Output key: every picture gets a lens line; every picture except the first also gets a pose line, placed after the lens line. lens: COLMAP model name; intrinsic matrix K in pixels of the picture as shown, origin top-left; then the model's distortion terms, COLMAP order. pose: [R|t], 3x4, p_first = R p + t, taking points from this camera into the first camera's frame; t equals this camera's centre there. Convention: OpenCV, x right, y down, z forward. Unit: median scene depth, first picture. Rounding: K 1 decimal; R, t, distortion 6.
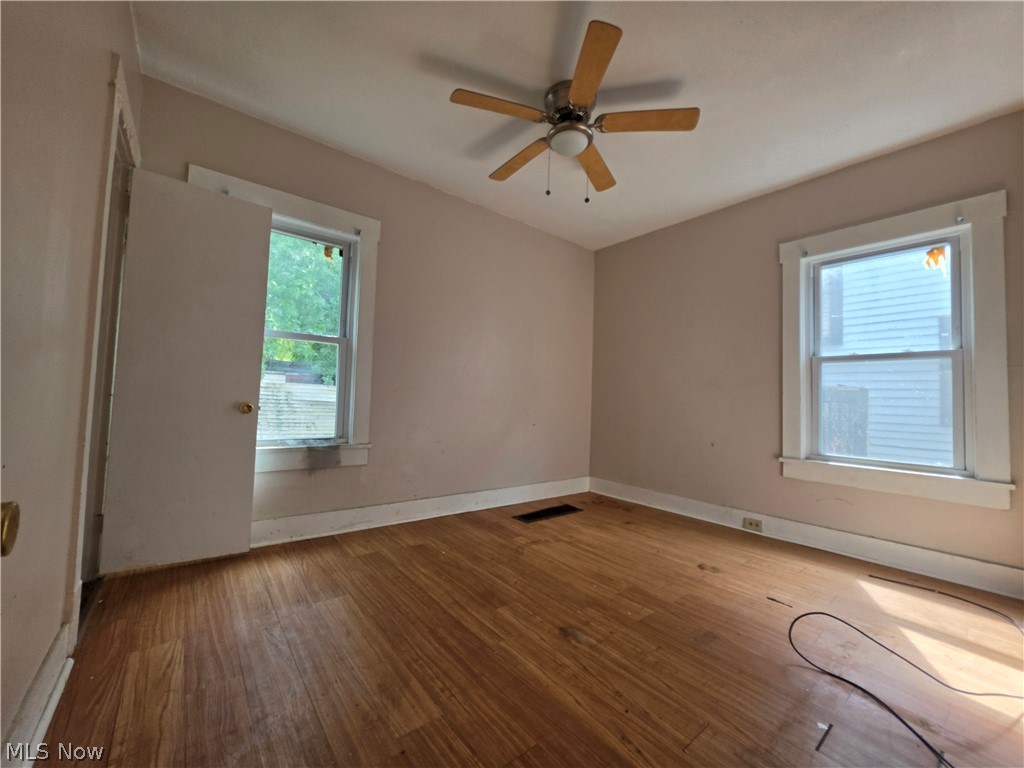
lens RADIAL K [[410.2, 0, 515.2], [0, 410.2, 381.6], [0, 0, 1]] dist [-0.002025, -0.000505]
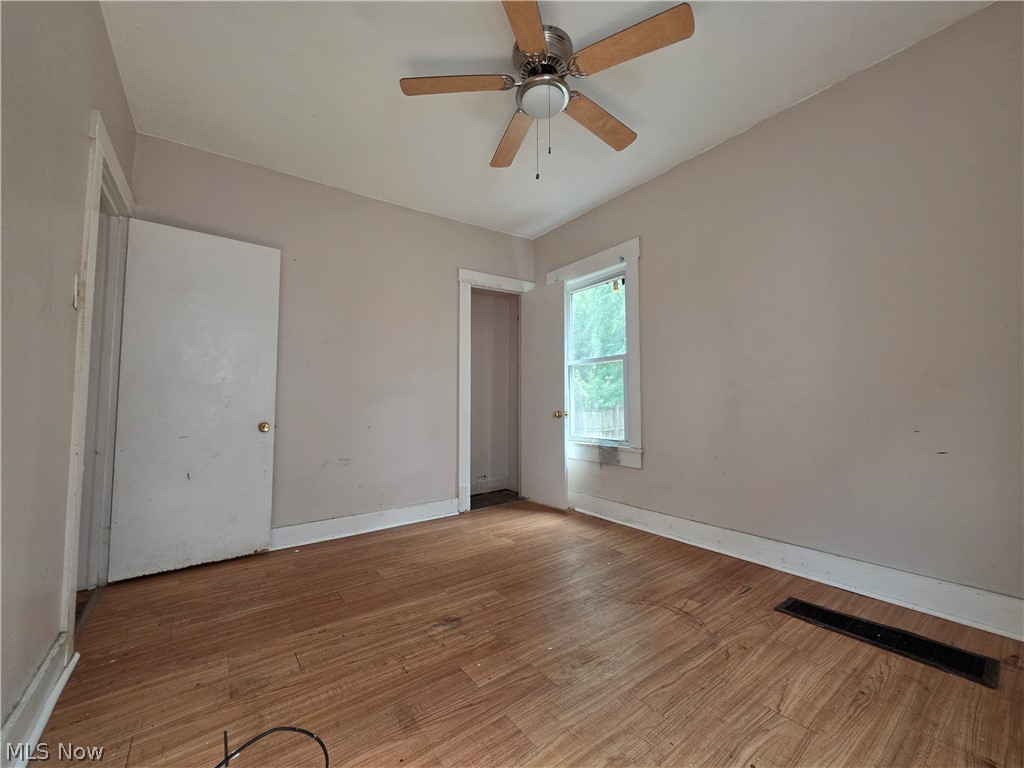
lens RADIAL K [[410.2, 0, 514.1], [0, 410.2, 382.4], [0, 0, 1]] dist [-0.002025, -0.000505]
pose [[-0.053556, -0.082474, -0.995153, 1.074406], [0.053339, 0.994924, -0.085325, 0.078899], [0.997139, -0.057651, -0.048885, 1.088955]]
